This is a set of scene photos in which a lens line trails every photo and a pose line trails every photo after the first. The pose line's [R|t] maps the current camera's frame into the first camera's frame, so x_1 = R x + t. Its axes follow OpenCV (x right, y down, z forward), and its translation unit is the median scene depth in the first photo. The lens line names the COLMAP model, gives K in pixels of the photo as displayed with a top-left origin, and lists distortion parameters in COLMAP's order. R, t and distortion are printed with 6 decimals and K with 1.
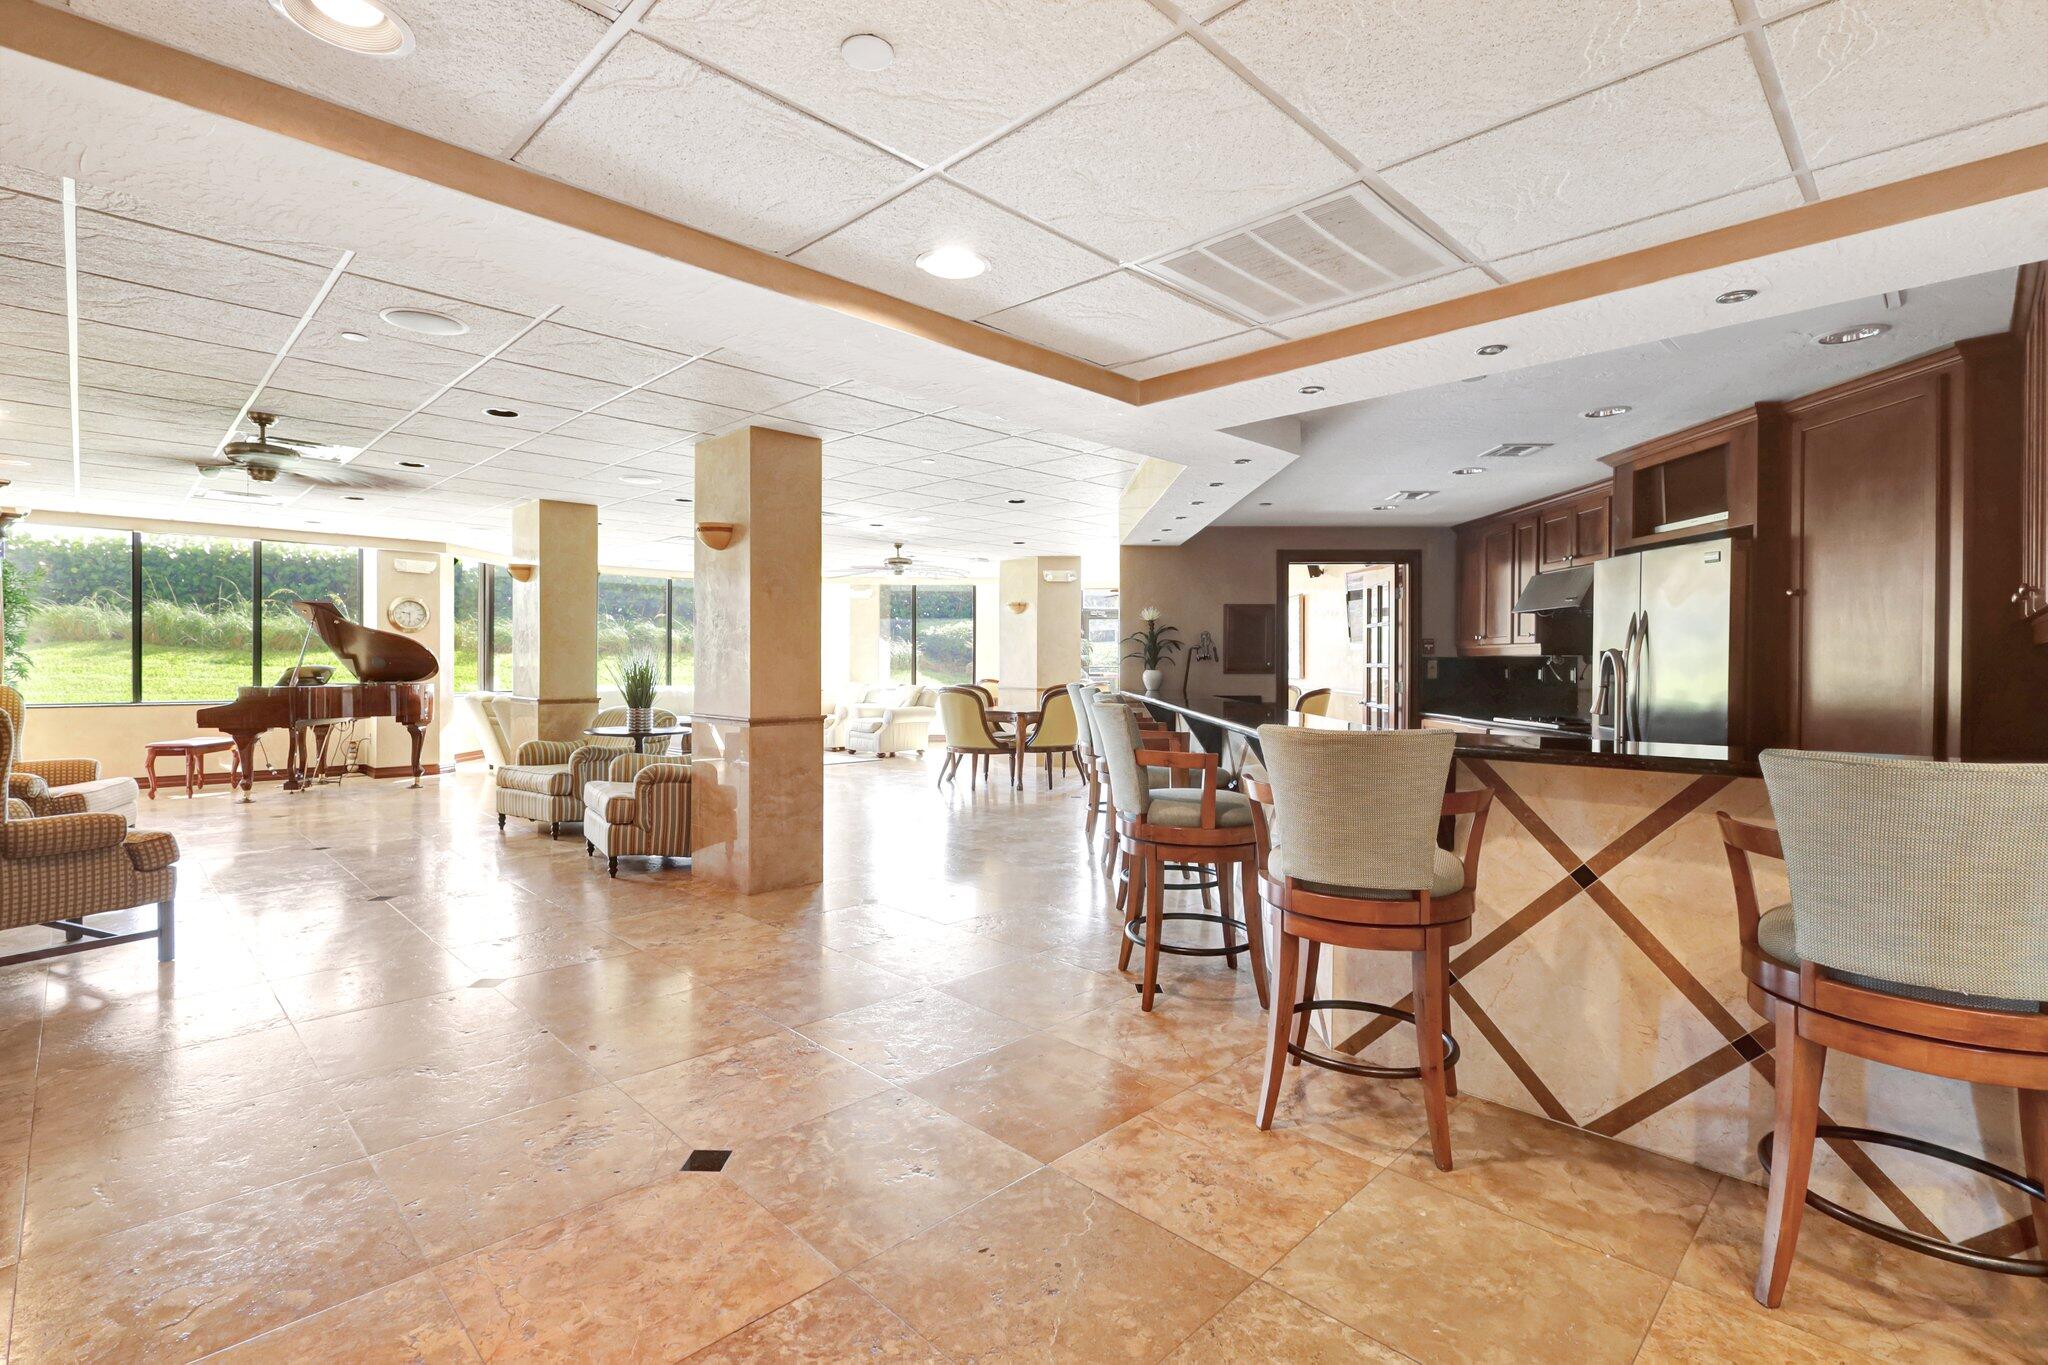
lens RADIAL K [[953.8, 0, 1020.4], [0, 953.8, 665.3], [0, 0, 1]] dist [-0.001419, 0.000082]
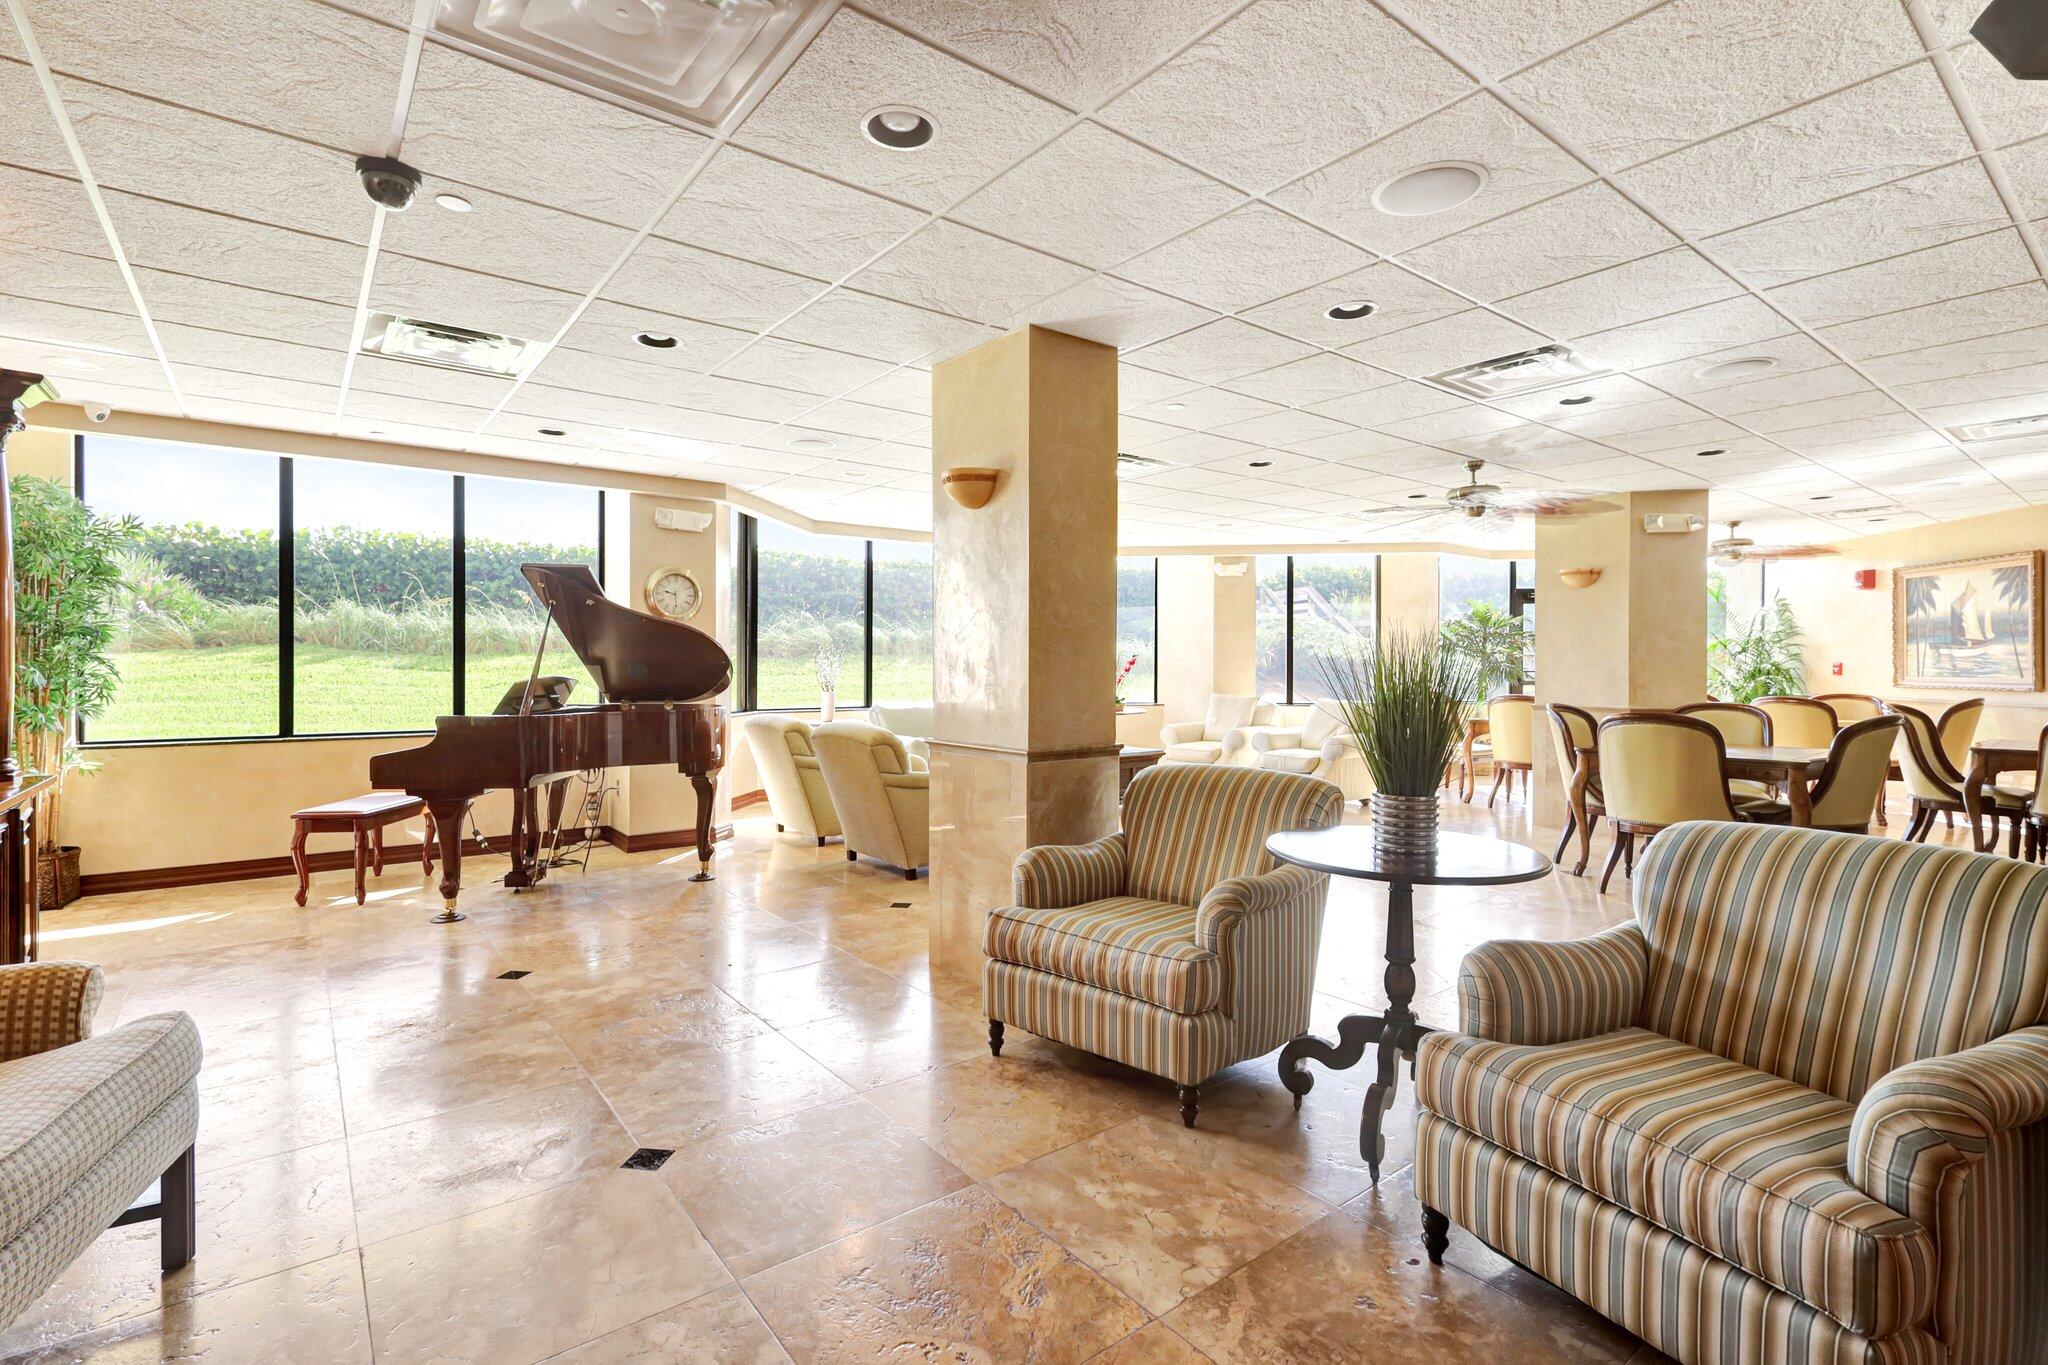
lens RADIAL K [[953.8, 0, 1020.4], [0, 953.8, 665.3], [0, 0, 1]] dist [-0.001419, 0.000082]
pose [[0.992332, -0.003221, -0.123558, -0.331382], [0.003056, 0.999994, -0.001521, -0.004391], [0.123562, 0.001132, 0.992336, 0.392339]]
